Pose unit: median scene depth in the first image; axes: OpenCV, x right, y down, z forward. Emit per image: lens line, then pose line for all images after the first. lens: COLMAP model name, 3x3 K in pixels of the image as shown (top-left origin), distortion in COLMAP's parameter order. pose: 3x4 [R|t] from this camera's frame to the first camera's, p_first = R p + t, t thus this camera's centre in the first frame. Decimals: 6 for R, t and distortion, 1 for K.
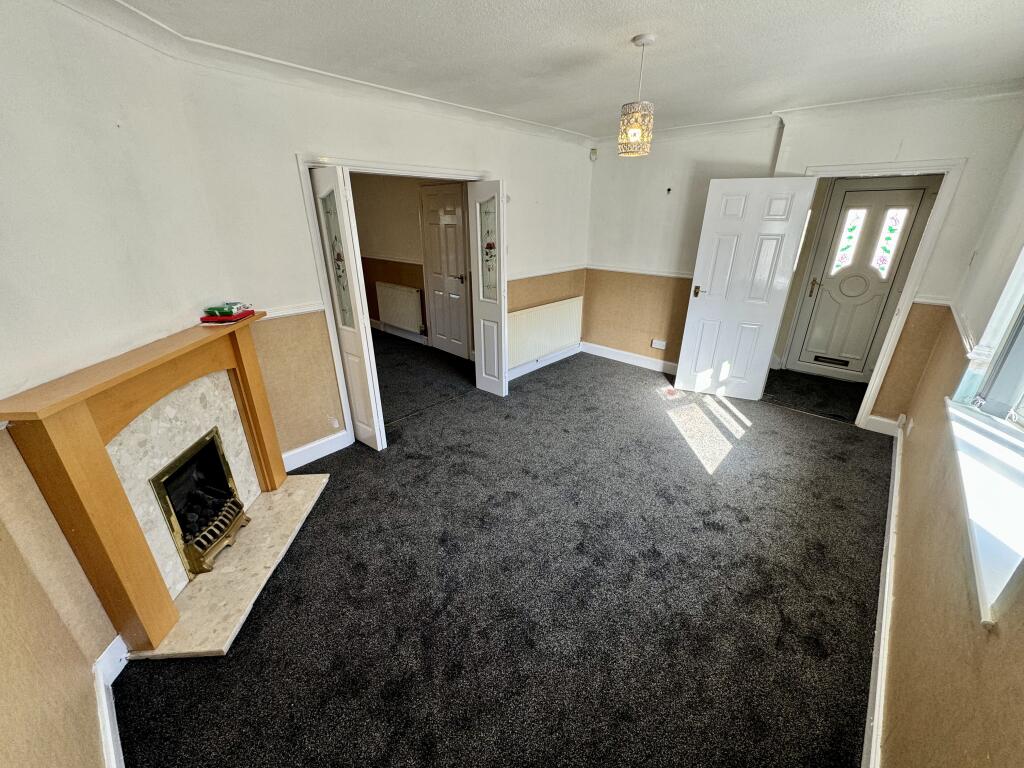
lens RADIAL K [[406.3, 0, 518.0], [0, 406.3, 381.6], [0, 0, 1]] dist [-0.000459, -0.000516]
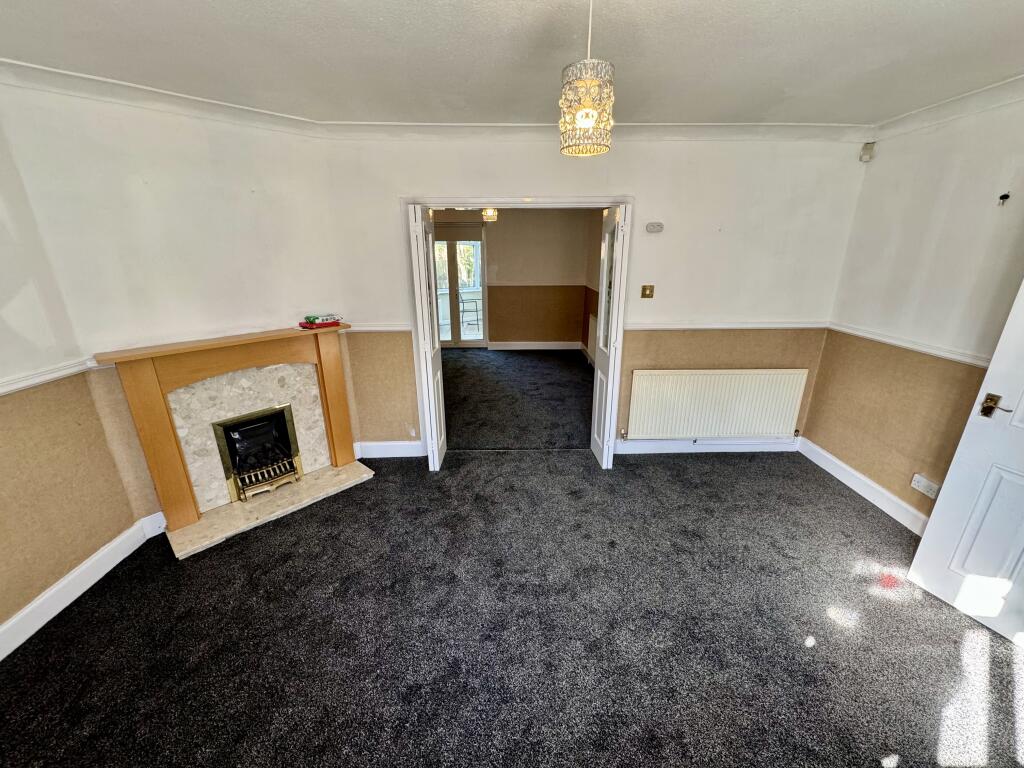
lens RADIAL K [[406.3, 0, 515.4], [0, 406.3, 386.0], [0, 0, 1]] dist [-0.000459, -0.000516]
pose [[0.690081, 0.228915, -0.686576, 0.502556], [-0.272900, 0.960937, 0.046099, -0.154467], [0.670309, 0.155554, 0.725595, 0.388434]]
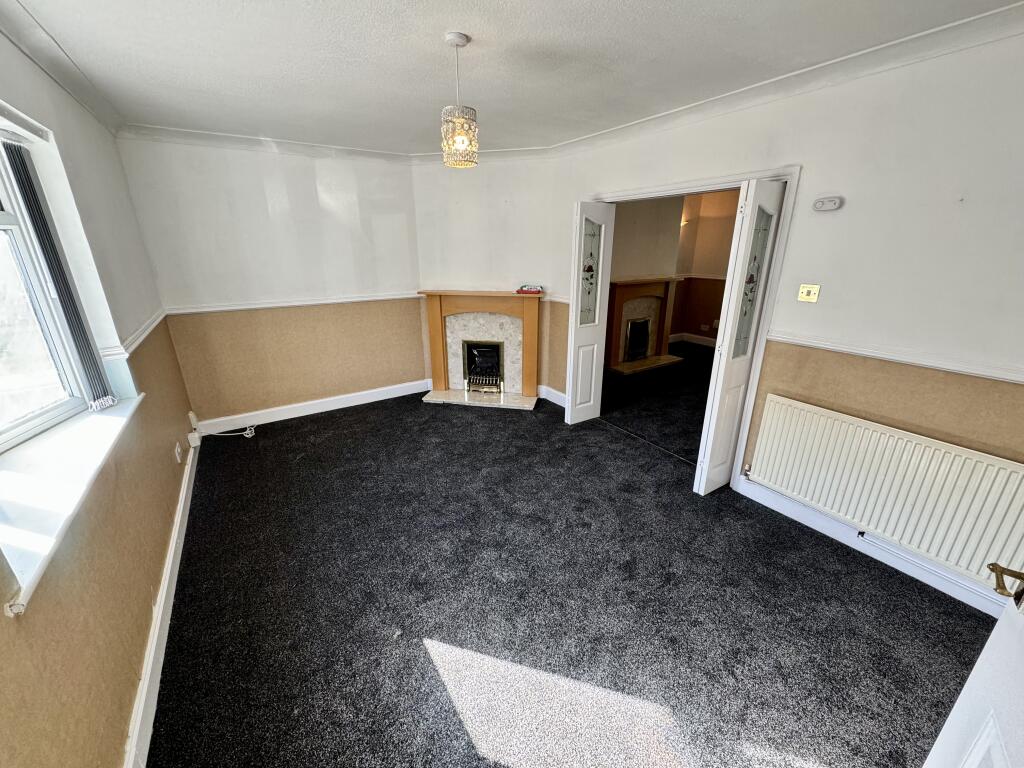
lens RADIAL K [[406.3, 0, 517.2], [0, 406.3, 386.9], [0, 0, 1]] dist [-0.000459, -0.000516]
pose [[-0.245724, 0.315642, -0.916510, 0.870112], [-0.372985, 0.841914, 0.389952, -0.382003], [0.894708, 0.437665, -0.089149, 1.002611]]
